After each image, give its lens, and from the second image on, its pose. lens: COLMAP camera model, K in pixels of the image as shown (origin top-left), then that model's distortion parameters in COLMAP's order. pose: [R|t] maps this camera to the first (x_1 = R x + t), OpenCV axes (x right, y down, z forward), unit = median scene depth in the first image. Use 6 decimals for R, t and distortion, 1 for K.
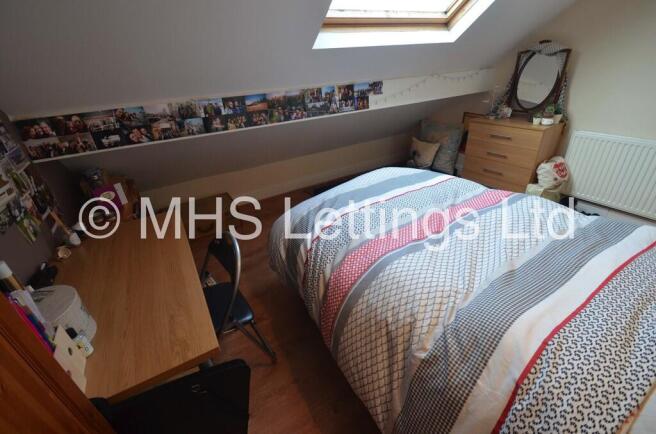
lens RADIAL K [[284.6, 0, 330.0], [0, 284.6, 221.1], [0, 0, 1]] dist [-0.008144, -0.000983]
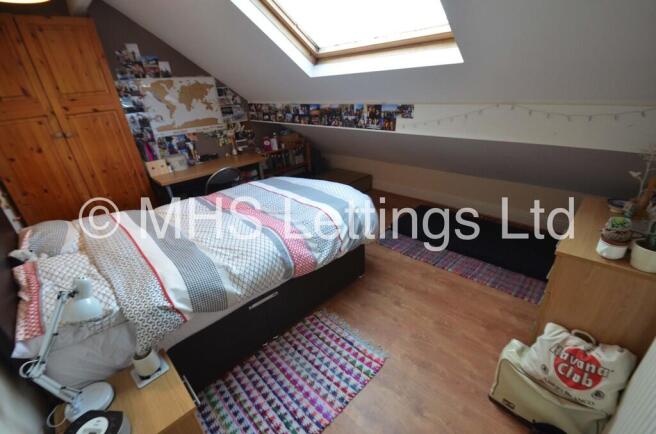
lens RADIAL K [[284.6, 0, 329.7], [0, 284.6, 214.5], [0, 0, 1]] dist [-0.008144, -0.000983]
pose [[0.270707, 0.443774, -0.854273, 1.123441], [-0.429556, 0.849847, 0.305355, -0.391329], [0.861510, 0.284296, 0.420685, 0.538741]]
